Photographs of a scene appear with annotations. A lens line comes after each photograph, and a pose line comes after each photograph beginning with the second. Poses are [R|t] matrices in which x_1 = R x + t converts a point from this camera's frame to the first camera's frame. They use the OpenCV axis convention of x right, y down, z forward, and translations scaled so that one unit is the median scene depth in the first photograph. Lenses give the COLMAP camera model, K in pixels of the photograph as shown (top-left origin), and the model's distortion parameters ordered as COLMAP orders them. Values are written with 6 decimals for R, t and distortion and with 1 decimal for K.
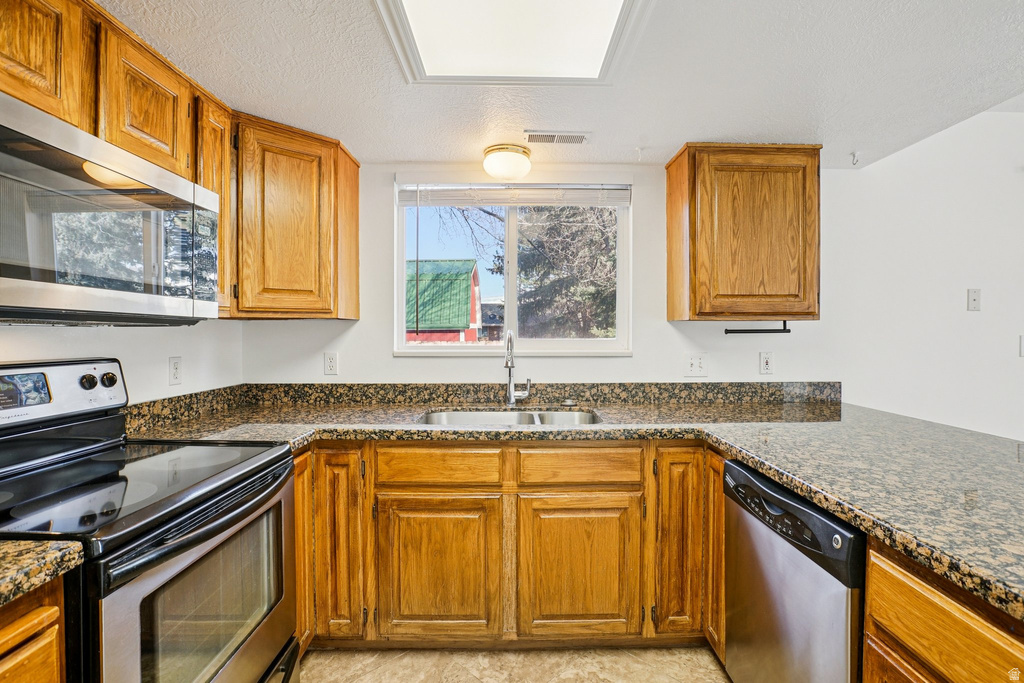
lens RADIAL K [[475.5, 0, 505.9], [0, 475.5, 327.8], [0, 0, 1]] dist [-0.026665, 0.002097]
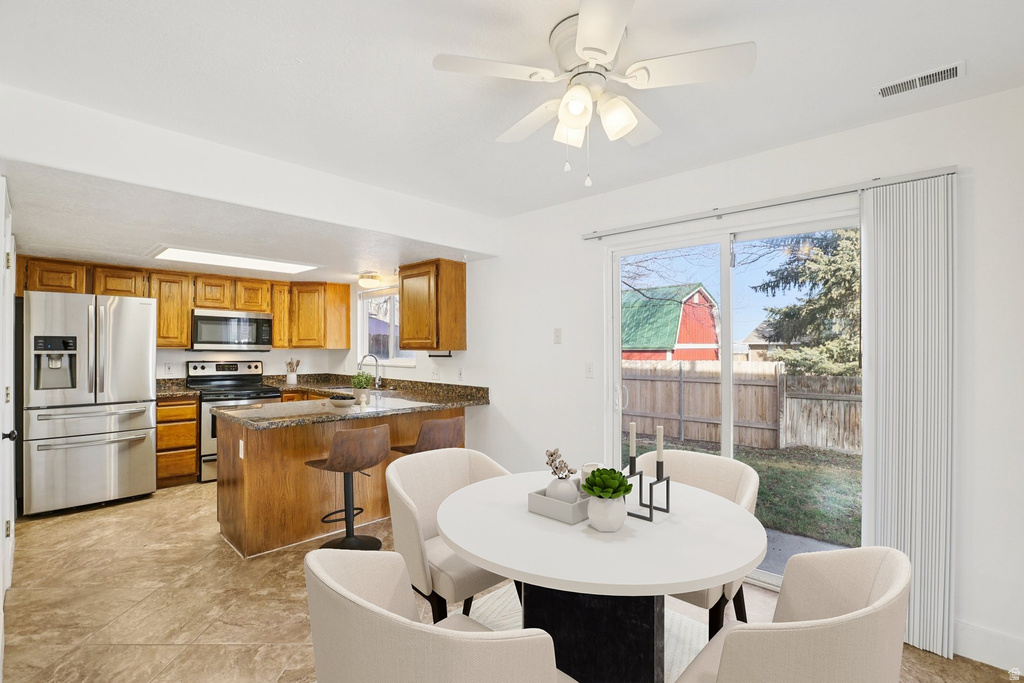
lens RADIAL K [[475.5, 0, 513.1], [0, 475.5, 346.7], [0, 0, 1]] dist [-0.026665, 0.002097]
pose [[0.719423, 0.001095, -0.694571, 2.024704], [0.001091, 0.999996, 0.002707, -0.034536], [0.694571, -0.002705, 0.719419, -0.163743]]
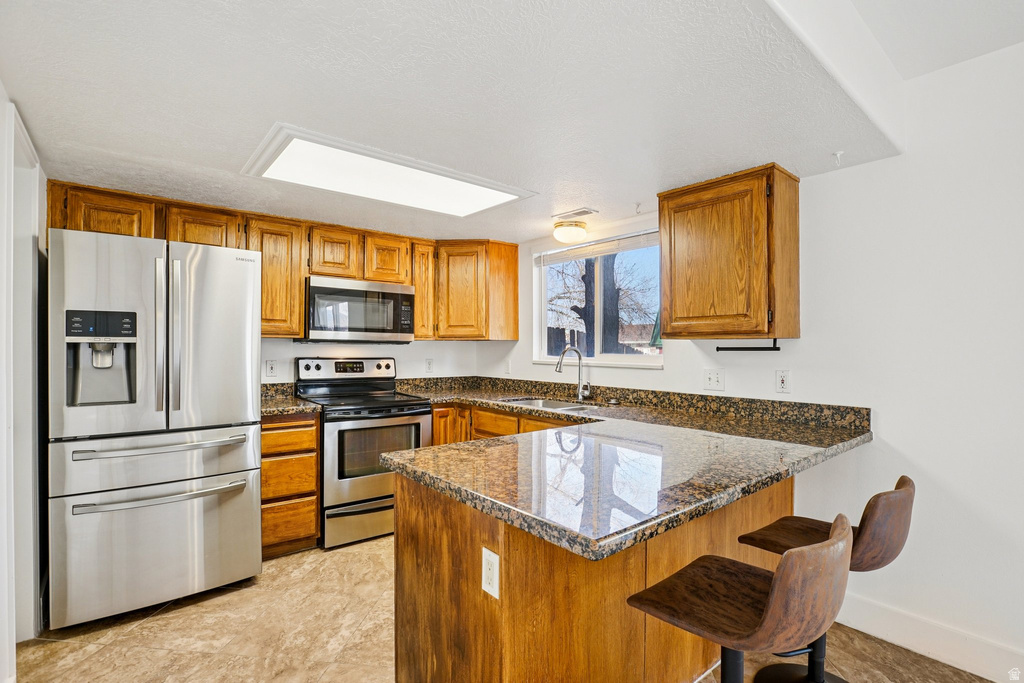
lens RADIAL K [[493.1, 0, 515.0], [0, 493.1, 345.7], [0, 0, 1]] dist [-0.038104, 0.005181]
pose [[0.629037, 0.002279, -0.777372, 1.028857], [0.001277, 0.999991, 0.003965, -0.004854], [0.777374, -0.003487, 0.629029, -0.073797]]
